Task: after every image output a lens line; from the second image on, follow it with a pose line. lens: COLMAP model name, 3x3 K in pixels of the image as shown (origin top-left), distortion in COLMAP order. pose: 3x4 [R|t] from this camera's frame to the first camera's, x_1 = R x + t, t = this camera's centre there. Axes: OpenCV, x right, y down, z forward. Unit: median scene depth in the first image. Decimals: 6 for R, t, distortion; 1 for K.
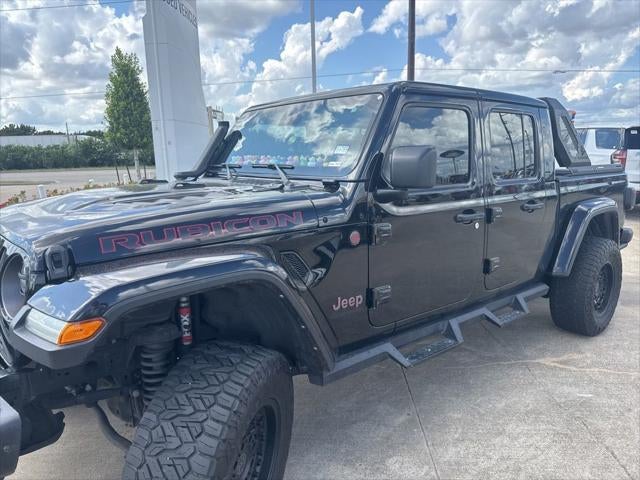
lens RADIAL K [[449.4, 0, 320.0], [0, 449.4, 240.0], [0, 0, 1]] dist [-0.002319, -0.004409]
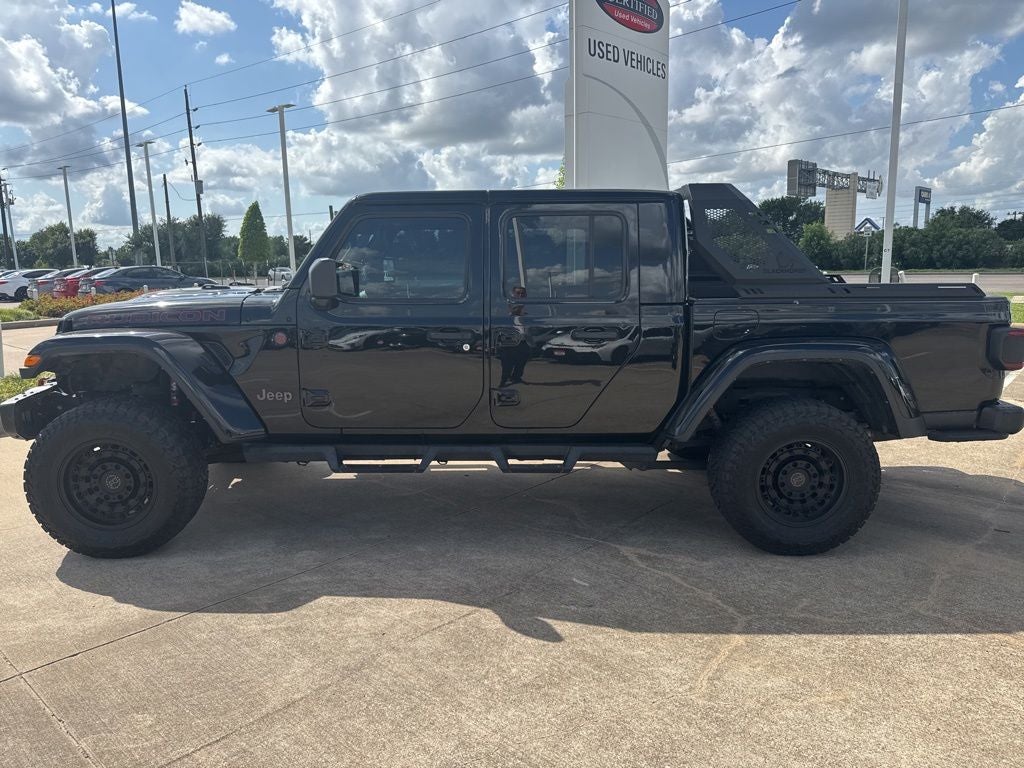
lens RADIAL K [[703.4, 0, 512.0], [0, 703.4, 384.0], [0, 0, 1]] dist [0.101131, -0.000606]
pose [[0.770541, 0.113619, -0.627182, 1.306941], [-0.121137, 0.992154, 0.030910, -0.008874], [0.625773, 0.052157, 0.778259, -0.021756]]
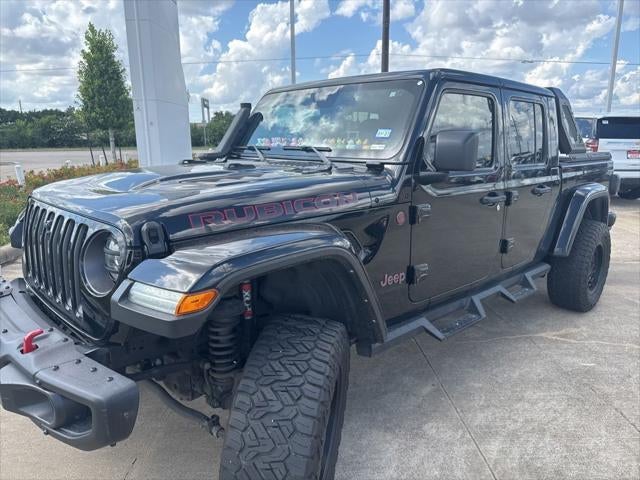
lens RADIAL K [[449.4, 0, 320.0], [0, 449.4, 240.0], [0, 0, 1]] dist [-0.002319, -0.004409]
pose [[0.997273, 0.000804, 0.073803, -0.150033], [-0.003269, 0.999440, 0.033289, 0.010285], [-0.073735, -0.033439, 0.996717, -0.030538]]
